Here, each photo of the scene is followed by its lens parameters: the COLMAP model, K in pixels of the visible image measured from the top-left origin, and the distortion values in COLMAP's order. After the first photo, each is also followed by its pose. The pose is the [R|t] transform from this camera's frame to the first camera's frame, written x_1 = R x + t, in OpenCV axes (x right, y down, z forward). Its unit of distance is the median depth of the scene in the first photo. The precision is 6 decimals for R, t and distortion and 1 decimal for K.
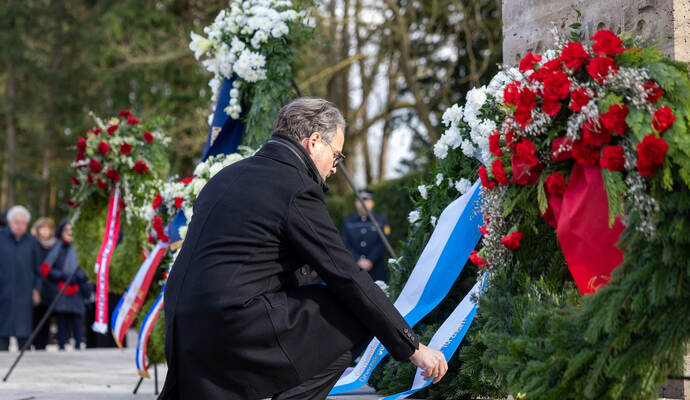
lens RADIAL K [[1381.3, 0, 320.2], [0, 1381.3, 237.5], [0, 0, 1]] dist [0.036987, 0.000000]
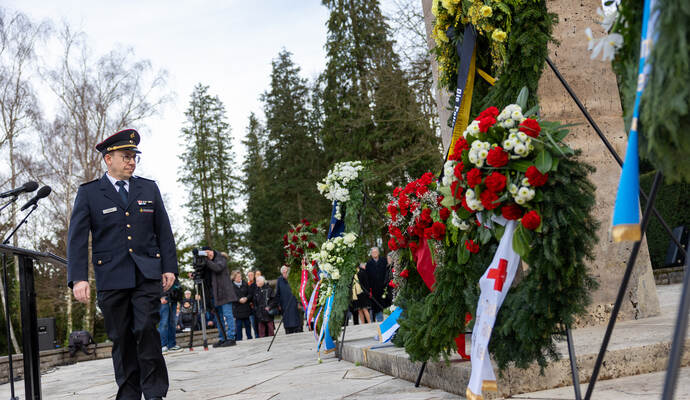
lens RADIAL K [[679.0, 0, 339.0], [0, 679.0, 228.4], [0, 0, 1]] dist [0.003840, 0.000000]
pose [[0.974546, -0.132476, -0.180860, 0.124691], [0.123123, 0.990450, -0.062048, -0.007705], [0.187353, 0.038200, 0.981550, -0.028271]]
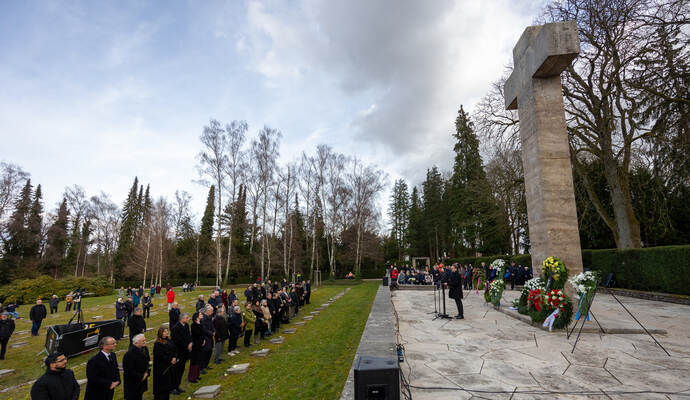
lens RADIAL K [[283.0, 0, 343.9], [0, 283.0, 227.1], [0, 0, 1]] dist [-0.000114, 0.001090]
pose [[0.873323, -0.049946, -0.484575, -0.026018], [0.015763, 0.997106, -0.074365, -0.264336], [0.486887, 0.057307, 0.871583, -1.002116]]
